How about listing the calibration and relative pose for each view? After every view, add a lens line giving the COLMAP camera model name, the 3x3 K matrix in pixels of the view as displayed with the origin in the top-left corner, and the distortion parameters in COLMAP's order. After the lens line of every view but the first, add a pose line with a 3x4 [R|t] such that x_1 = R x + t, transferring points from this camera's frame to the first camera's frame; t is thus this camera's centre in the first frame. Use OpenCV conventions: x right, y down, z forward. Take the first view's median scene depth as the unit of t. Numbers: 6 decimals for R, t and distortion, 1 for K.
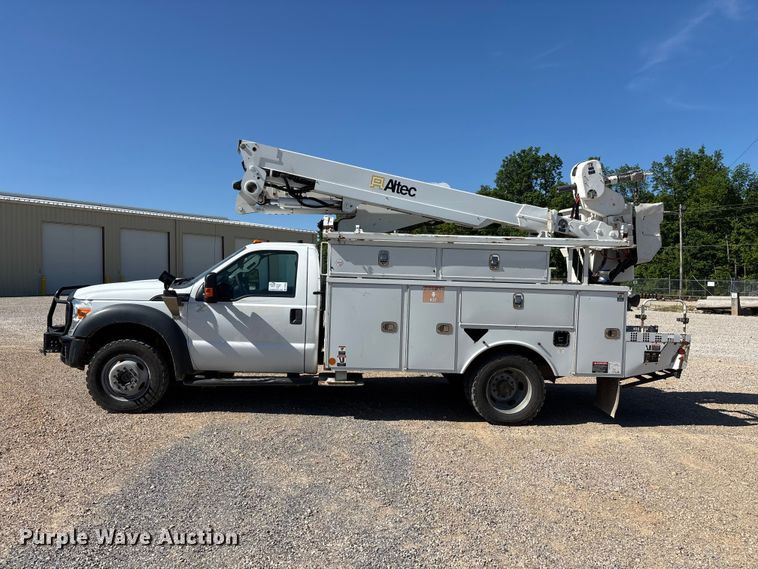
lens RADIAL K [[570.1, 0, 377.4], [0, 570.1, 285.9], [0, 0, 1]] dist [0.066157, -0.091001]
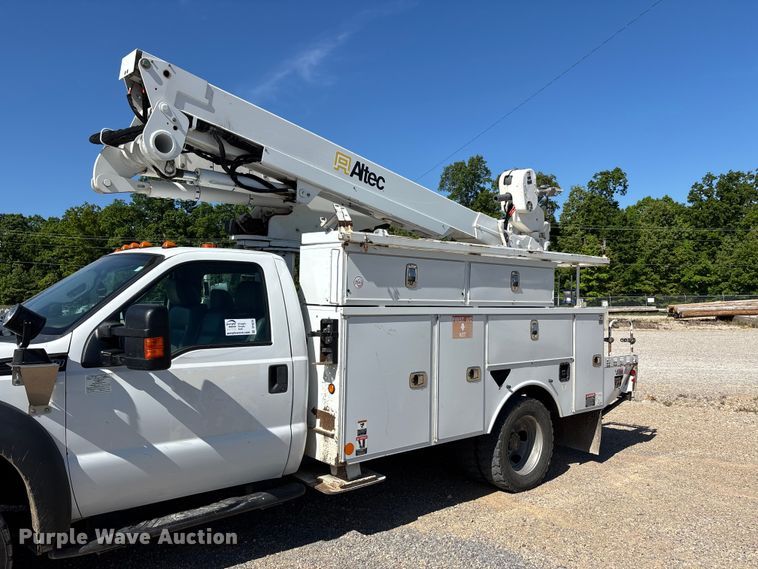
lens RADIAL K [[570.1, 0, 377.4], [0, 570.1, 279.1], [0, 0, 1]] dist [0.066157, -0.091001]
pose [[0.797399, -0.000872, 0.603452, -0.405327], [0.030908, 0.998745, -0.039398, -0.019259], [-0.602660, 0.050068, 0.796426, 0.484677]]
